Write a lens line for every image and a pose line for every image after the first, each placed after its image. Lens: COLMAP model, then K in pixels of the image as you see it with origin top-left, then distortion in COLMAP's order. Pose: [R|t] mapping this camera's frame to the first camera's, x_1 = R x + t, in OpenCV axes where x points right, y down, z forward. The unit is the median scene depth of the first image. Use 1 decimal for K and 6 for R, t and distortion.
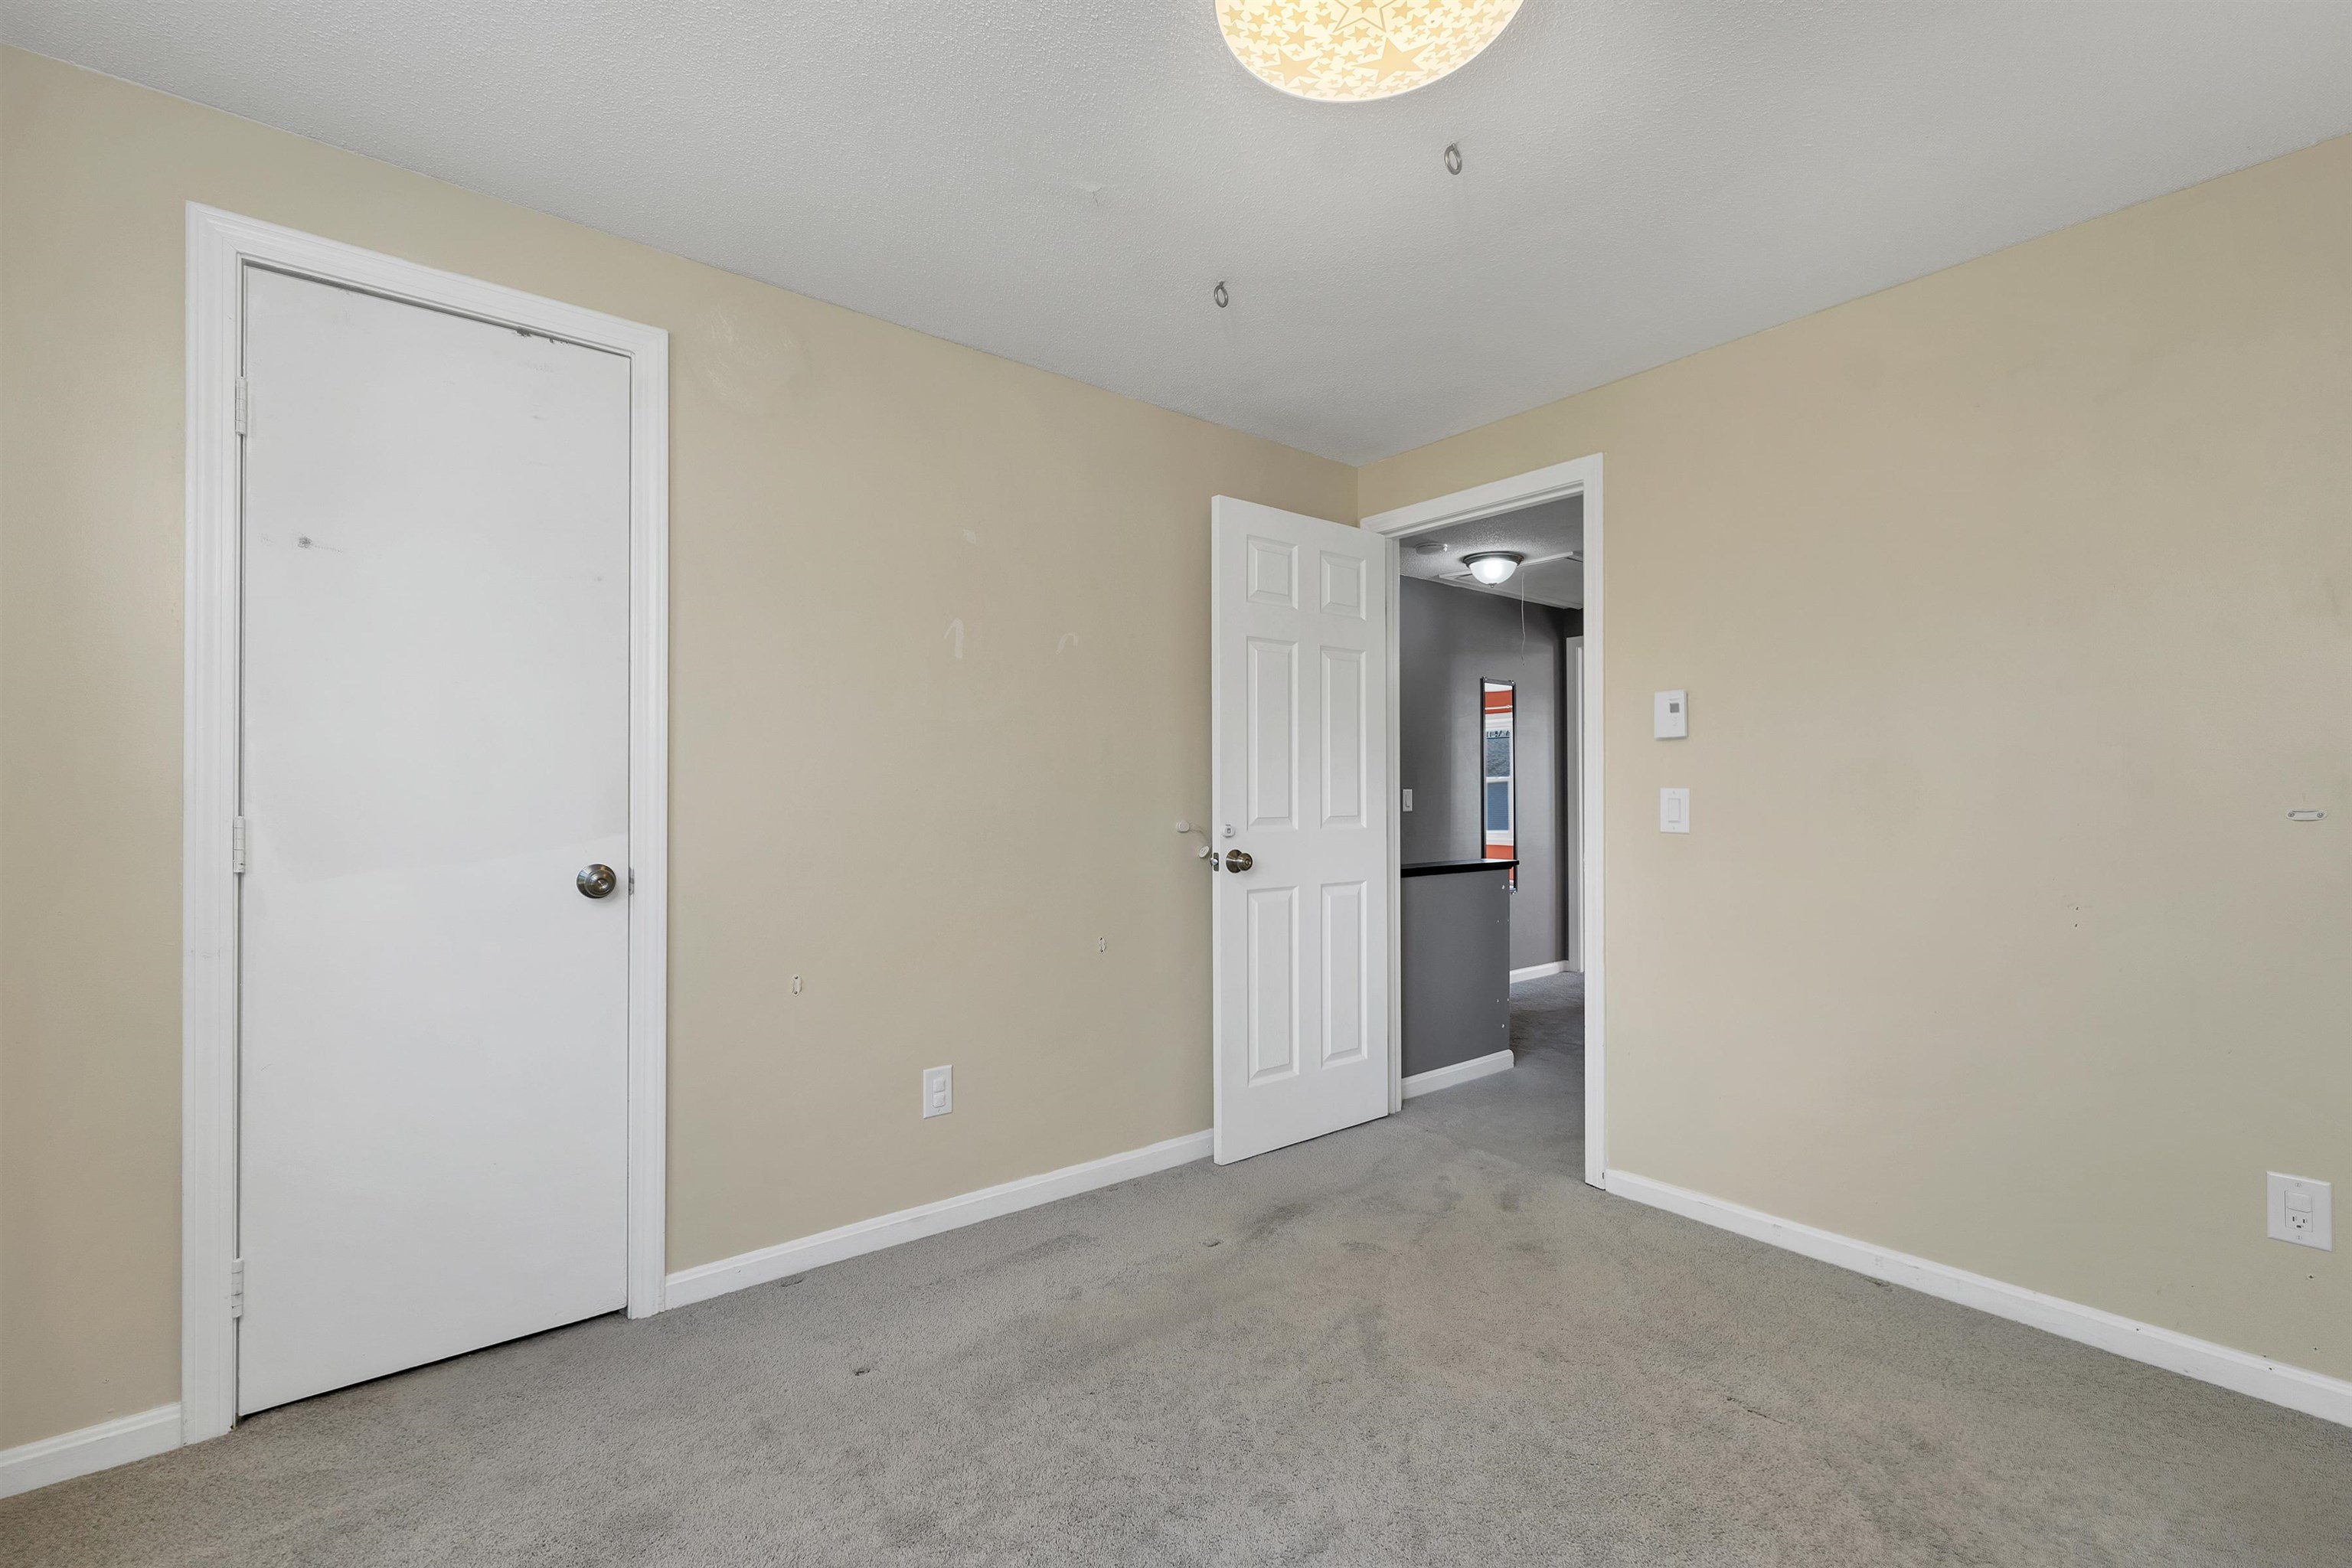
lens RADIAL K [[1010.2, 0, 1159.8], [0, 1010.2, 787.1], [0, 0, 1]] dist [-0.003185, -0.000399]
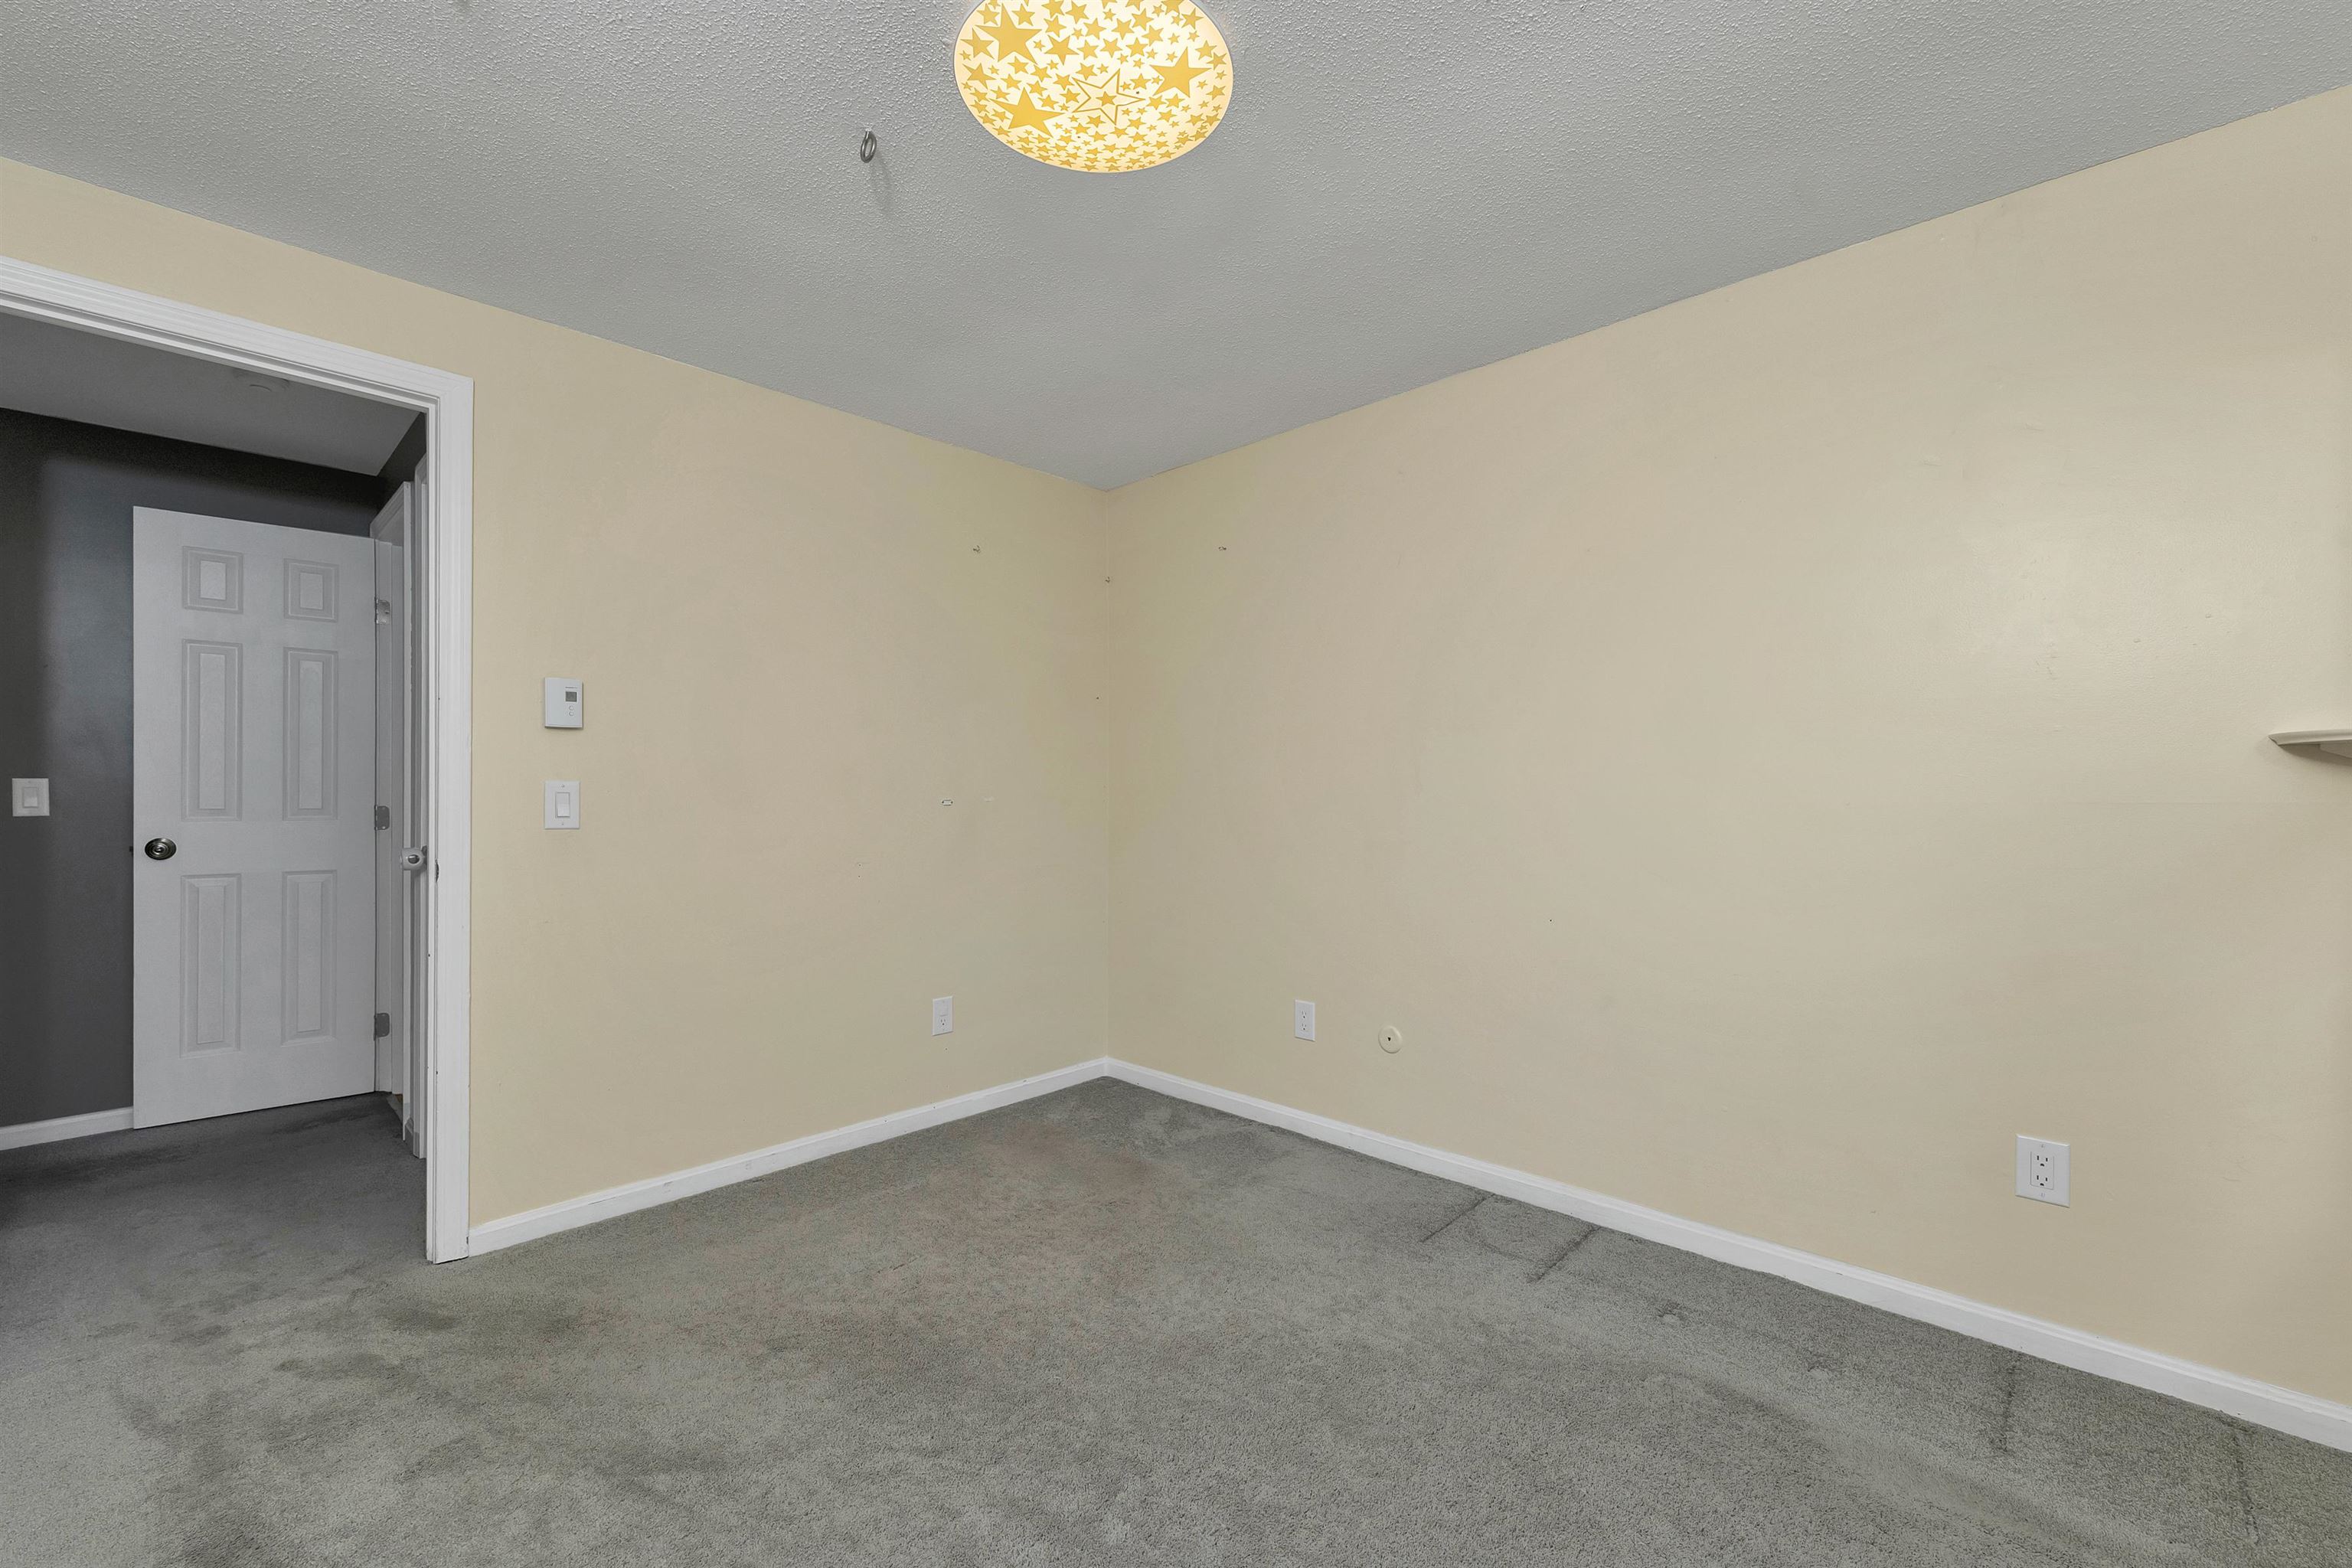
lens RADIAL K [[969.8, 0, 1185.9], [0, 969.8, 793.1], [0, 0, 1]] dist [-0.000268, -0.000096]
pose [[-0.154121, 0.002199, 0.988049, -0.574088], [-0.012672, 0.999911, -0.004202, 0.010277], [-0.987971, -0.013169, -0.154080, 0.683430]]
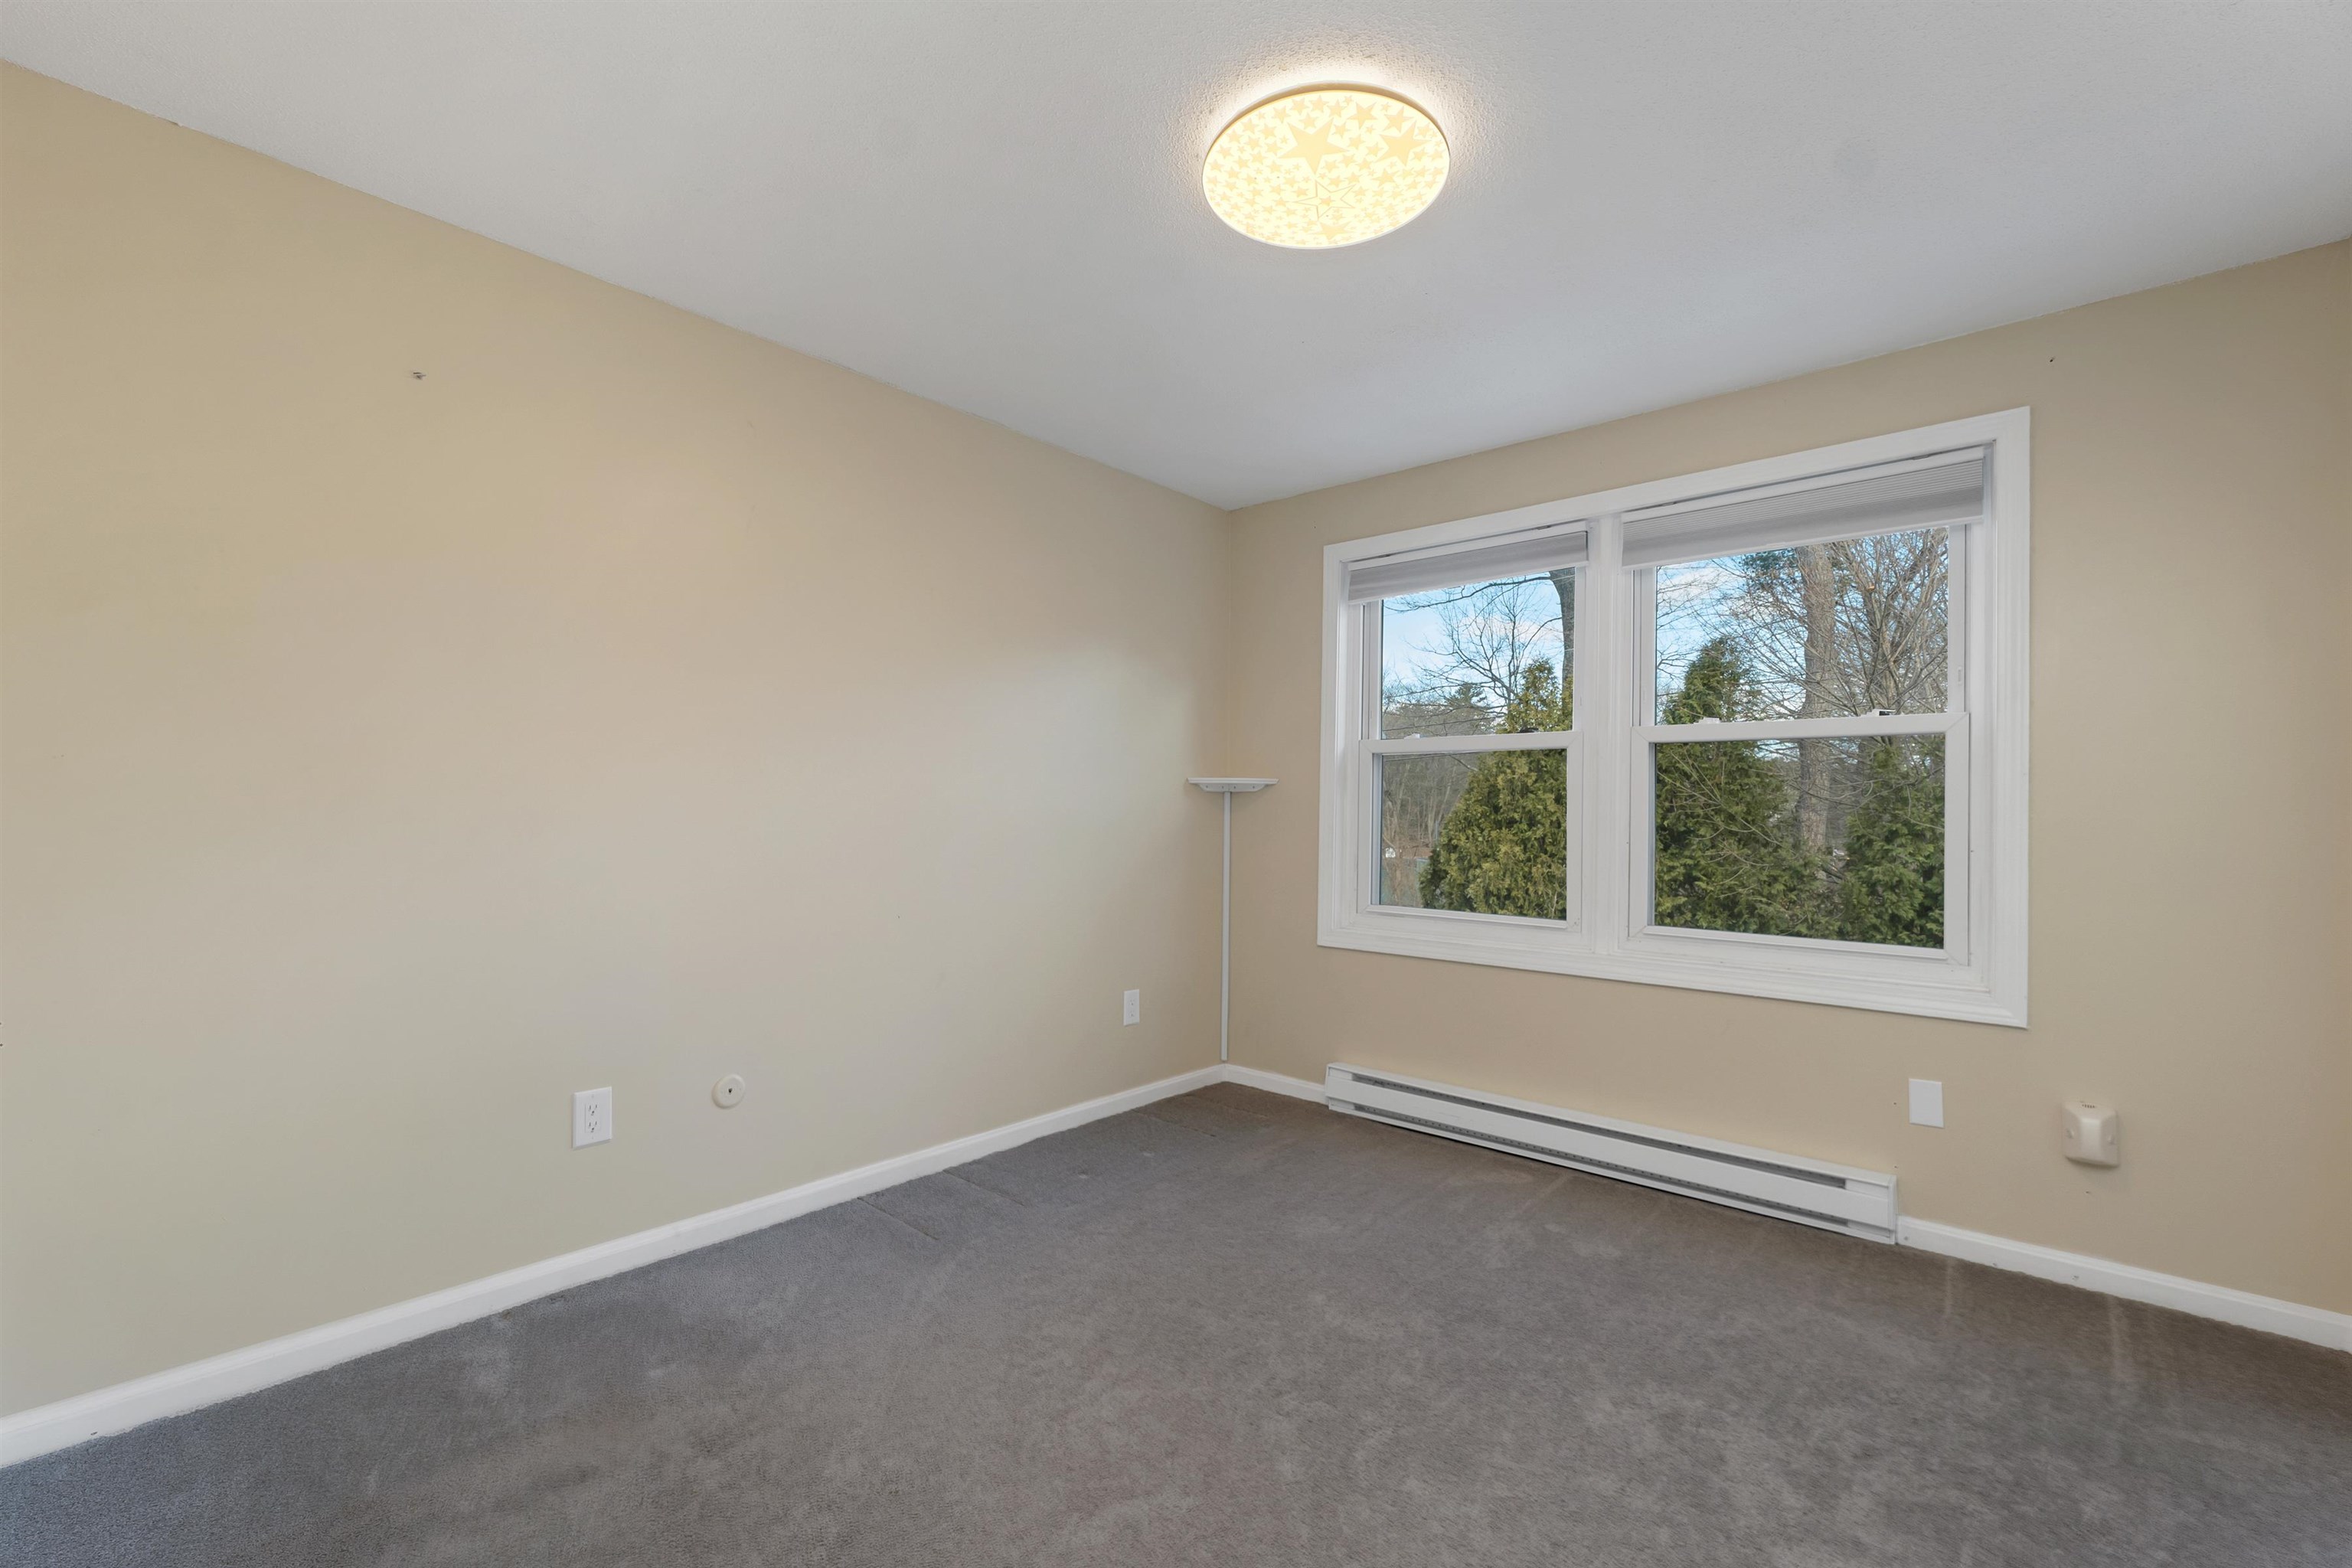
lens RADIAL K [[976.0, 0, 1184.9], [0, 976.0, 796.1], [0, 0, 1]] dist [-0.023965, -0.000019]
pose [[-0.982185, -0.010316, -0.187635, 0.393302], [-0.006243, 0.999732, -0.022285, 0.019107], [0.187815, -0.020717, -0.981986, 1.398820]]
